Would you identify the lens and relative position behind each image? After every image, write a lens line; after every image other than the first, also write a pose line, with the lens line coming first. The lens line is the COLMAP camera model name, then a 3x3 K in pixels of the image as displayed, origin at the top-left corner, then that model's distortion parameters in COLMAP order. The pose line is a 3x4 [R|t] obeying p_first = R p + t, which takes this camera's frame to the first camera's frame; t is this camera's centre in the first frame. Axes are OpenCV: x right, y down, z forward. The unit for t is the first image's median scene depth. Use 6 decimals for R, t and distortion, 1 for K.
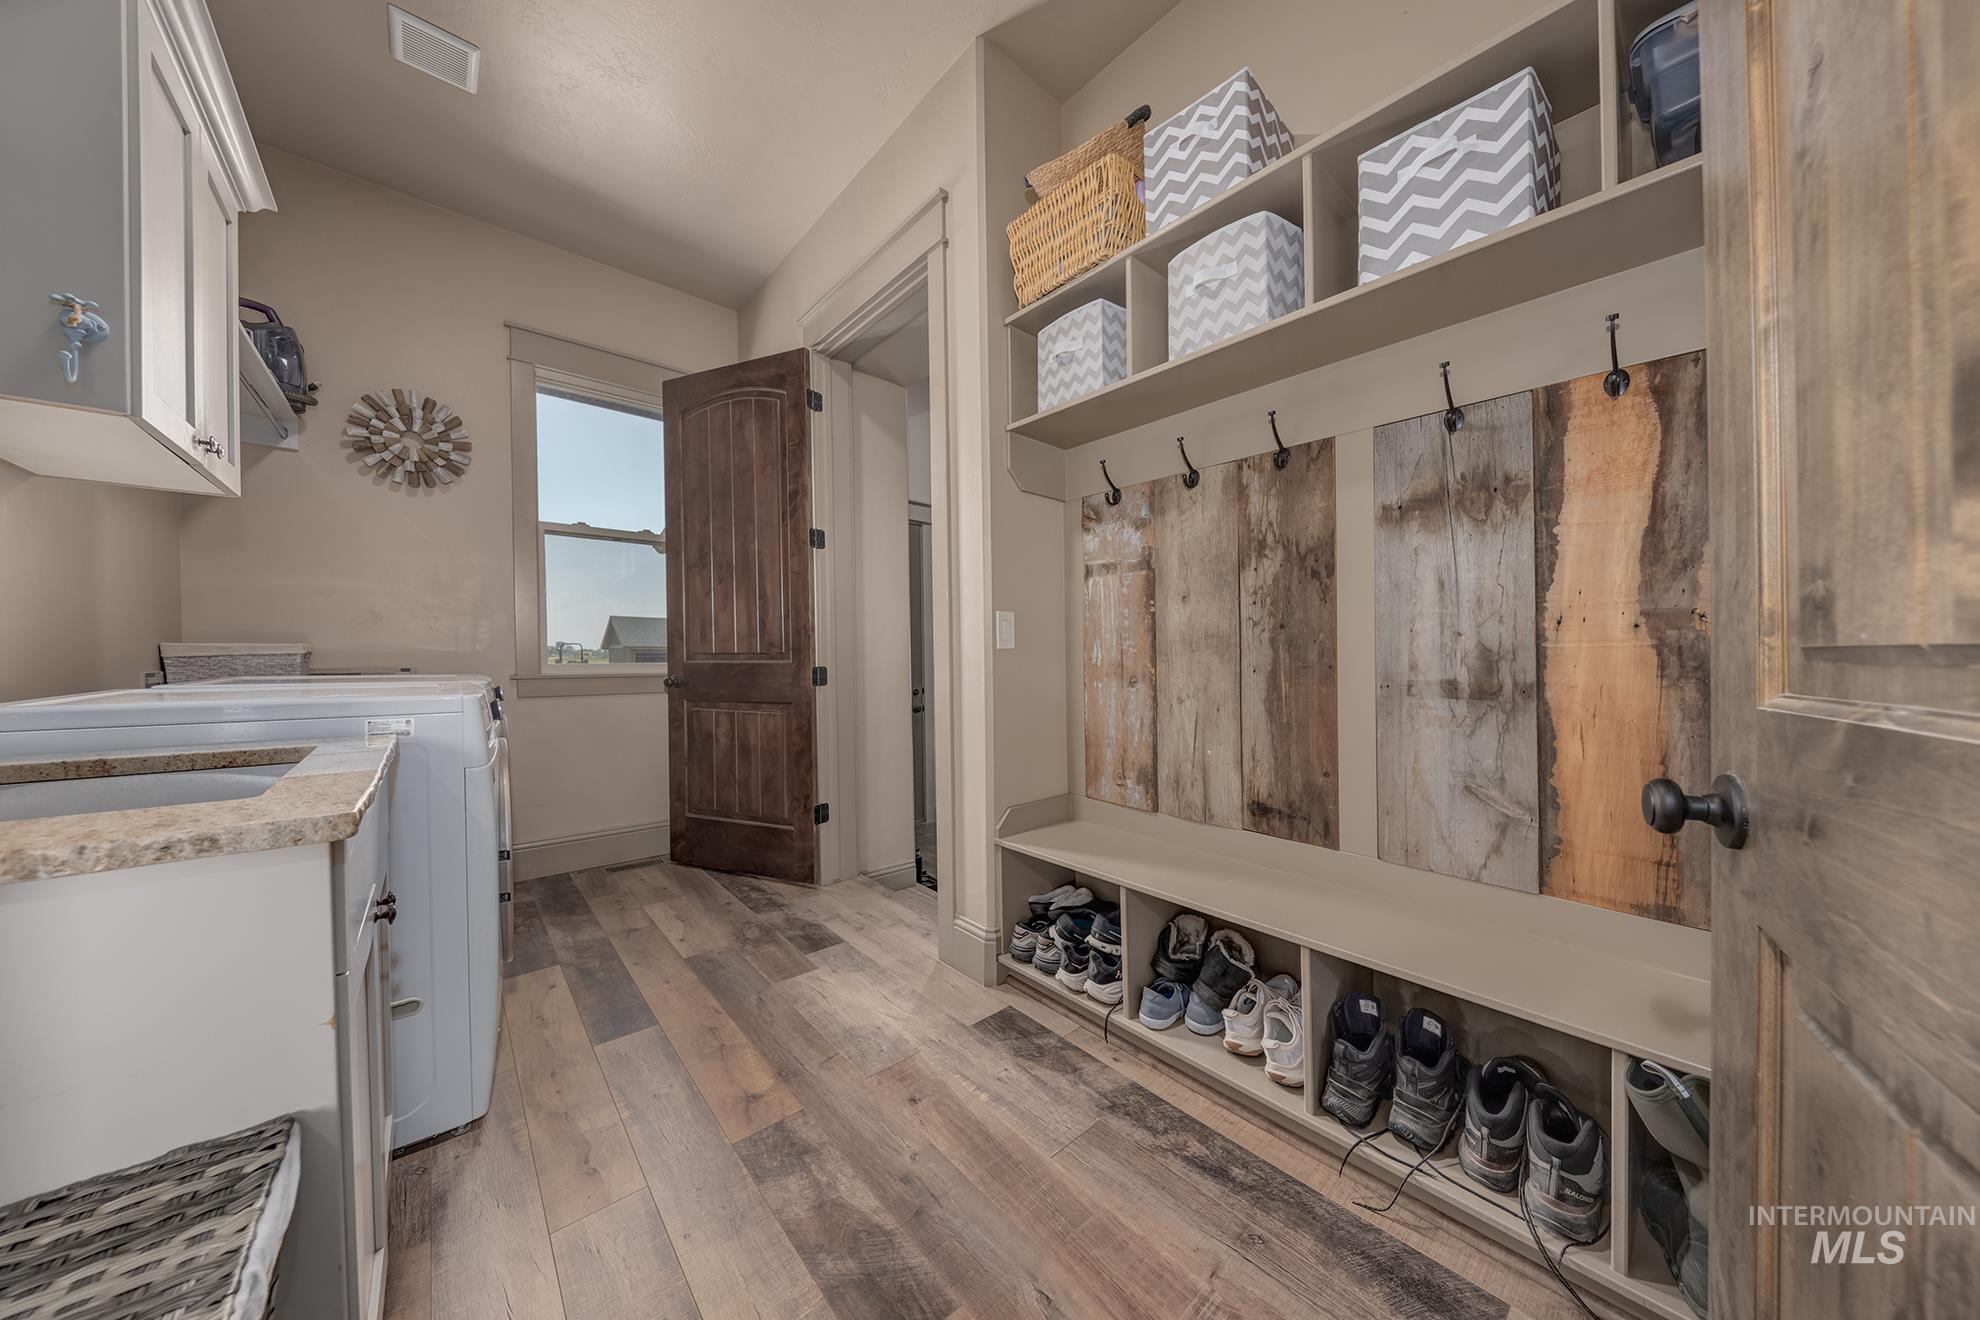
lens RADIAL K [[644.0, 0, 969.6], [0, 644.0, 662.8], [0, 0, 1]] dist [-0.001777, -0.000819]
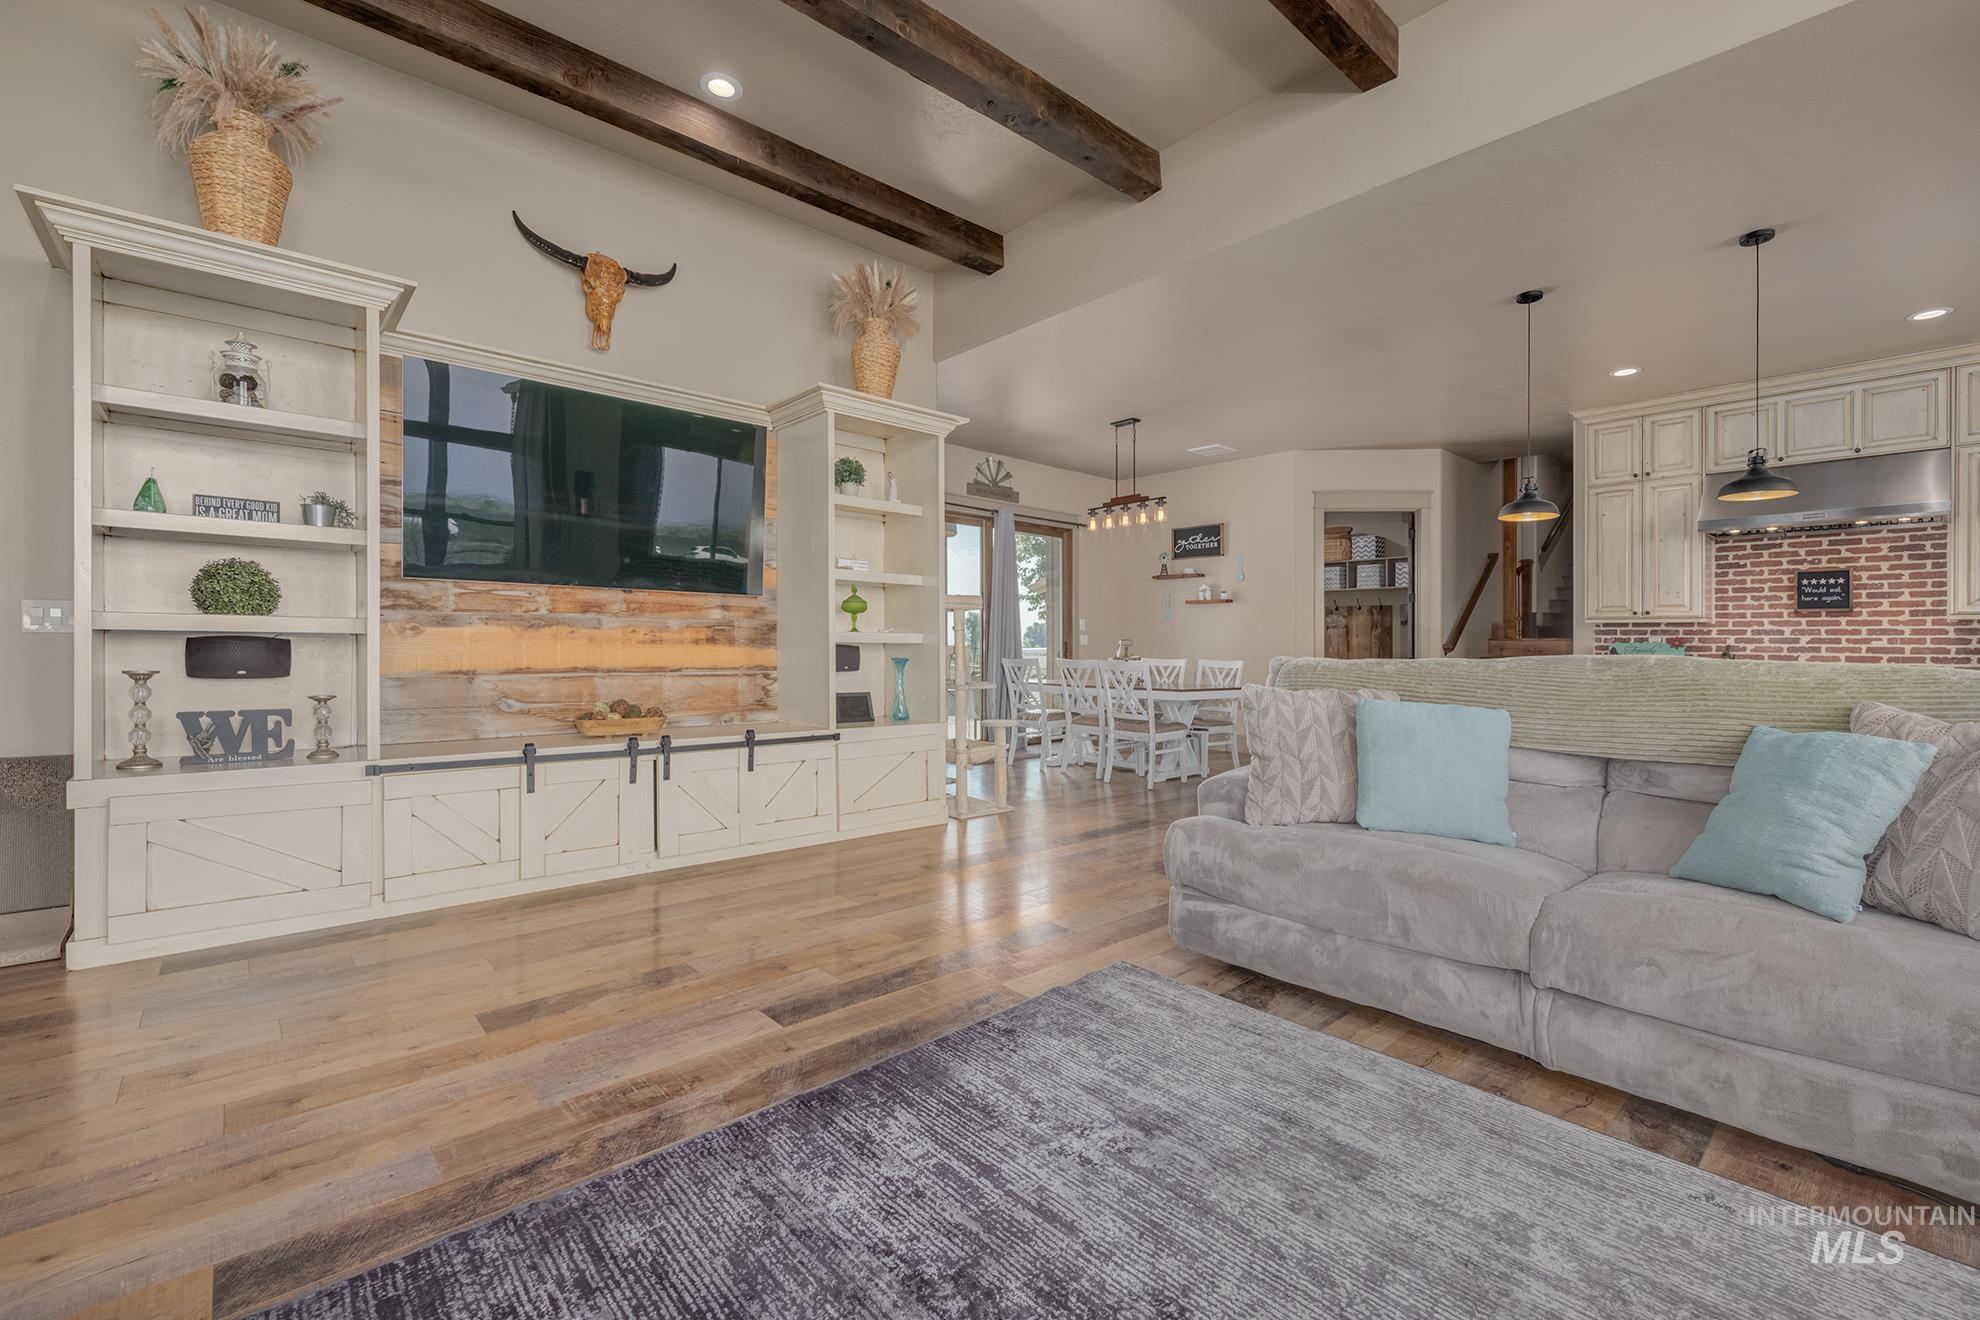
lens RADIAL K [[843.4, 0, 977.7], [0, 843.4, 650.3], [0, 0, 1]] dist [0.002237, -0.003029]
pose [[0.999930, 0.006391, 0.009958, -2.601342], [-0.006359, 0.999975, -0.003234, 0.024321], [-0.009979, 0.003171, 0.999945, -5.295572]]
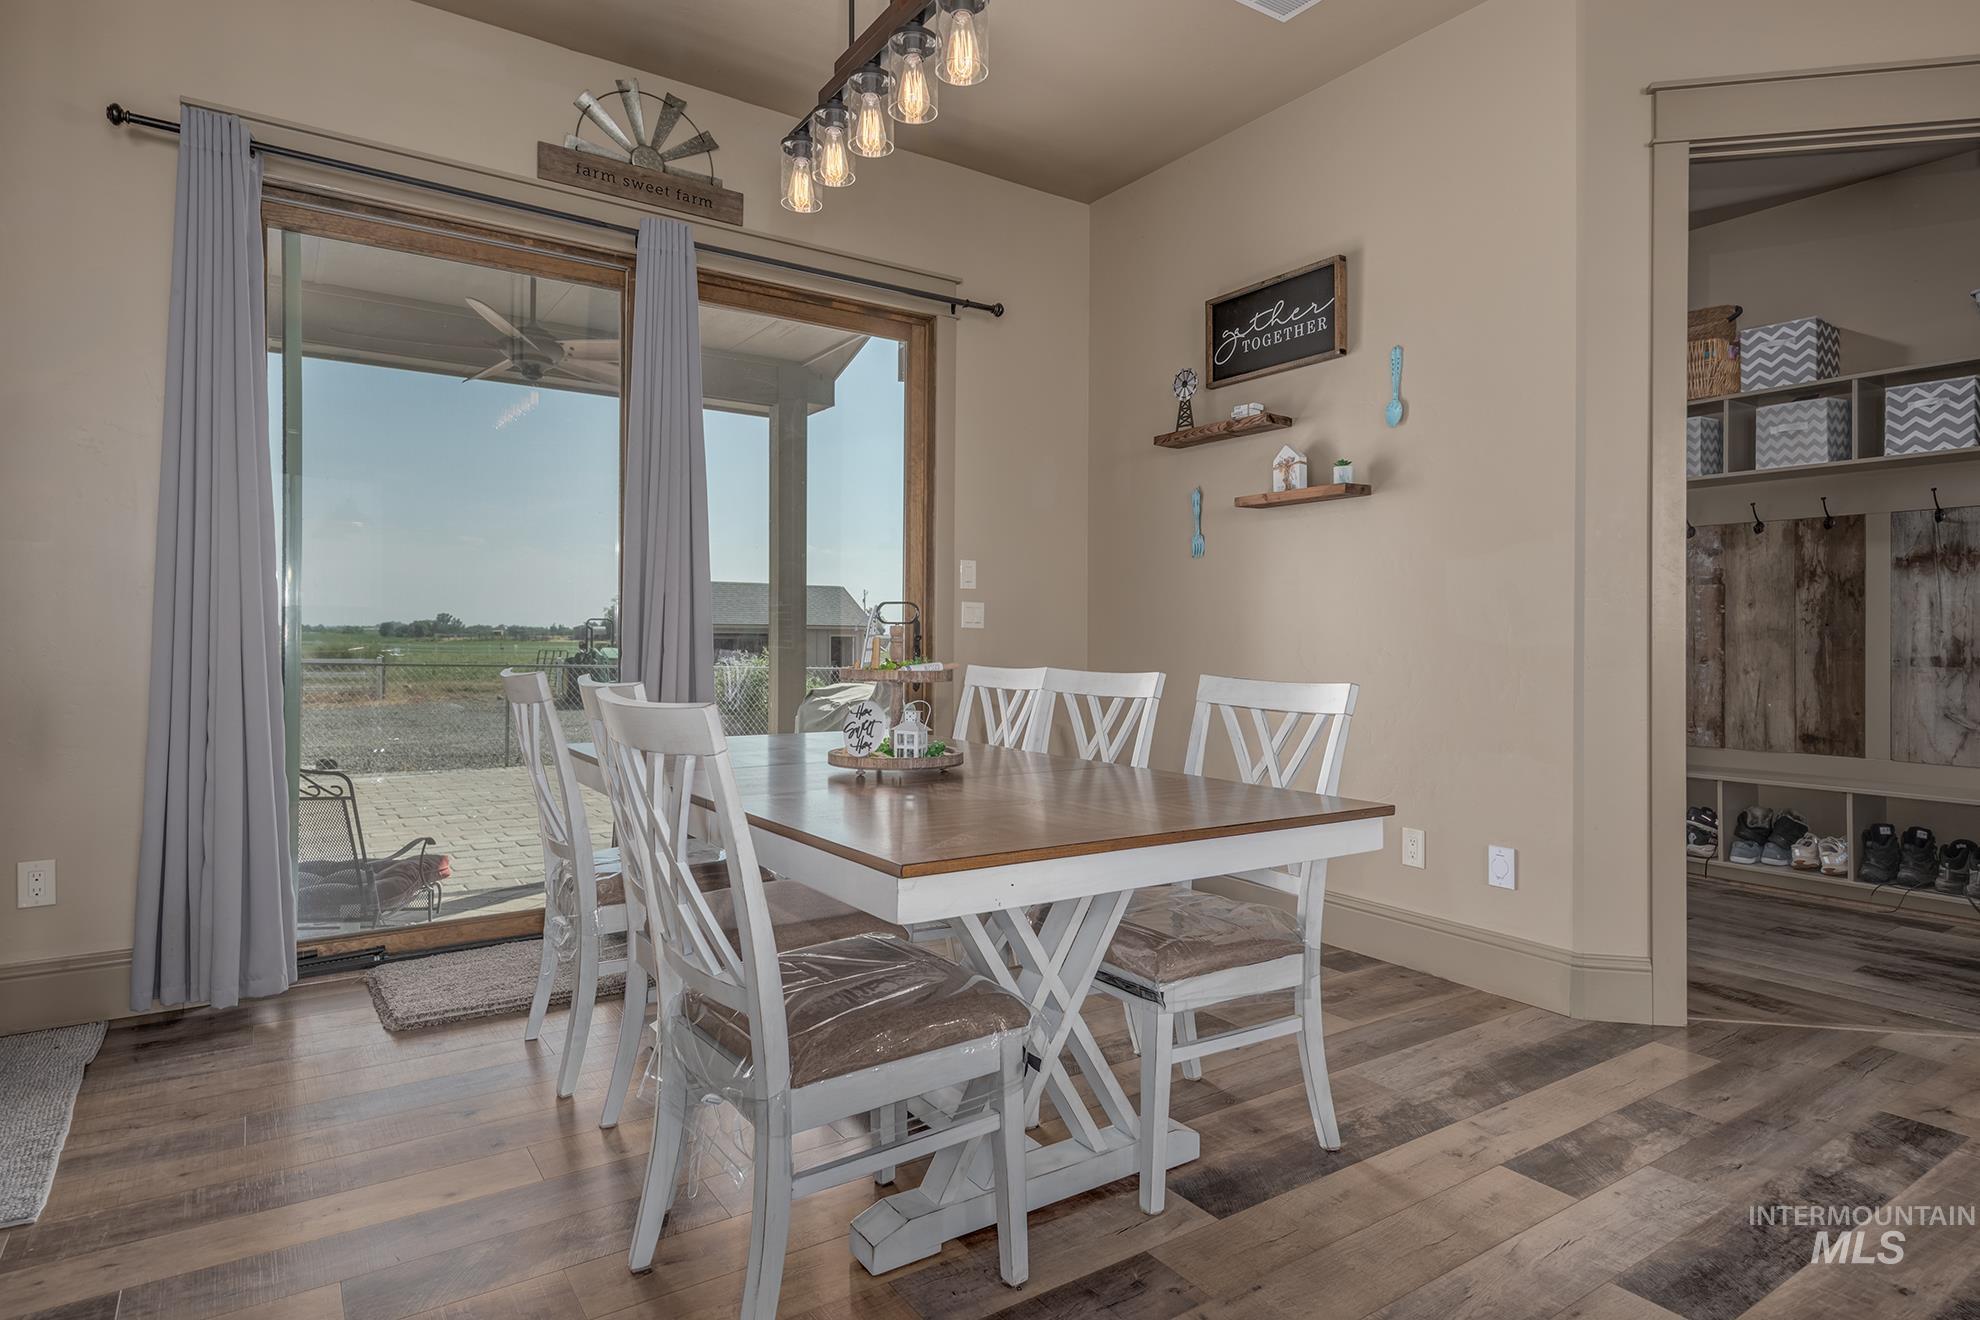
lens RADIAL K [[1064.4, 0, 989.5], [0, 1064.4, 655.4], [0, 0, 1]] dist [0.007641, -0.001531]
pose [[0.992249, 0.005138, -0.124158, -1.395205], [-0.004221, 0.999962, 0.007652, 0.010178], [0.124193, -0.007069, 0.992233, -2.122424]]
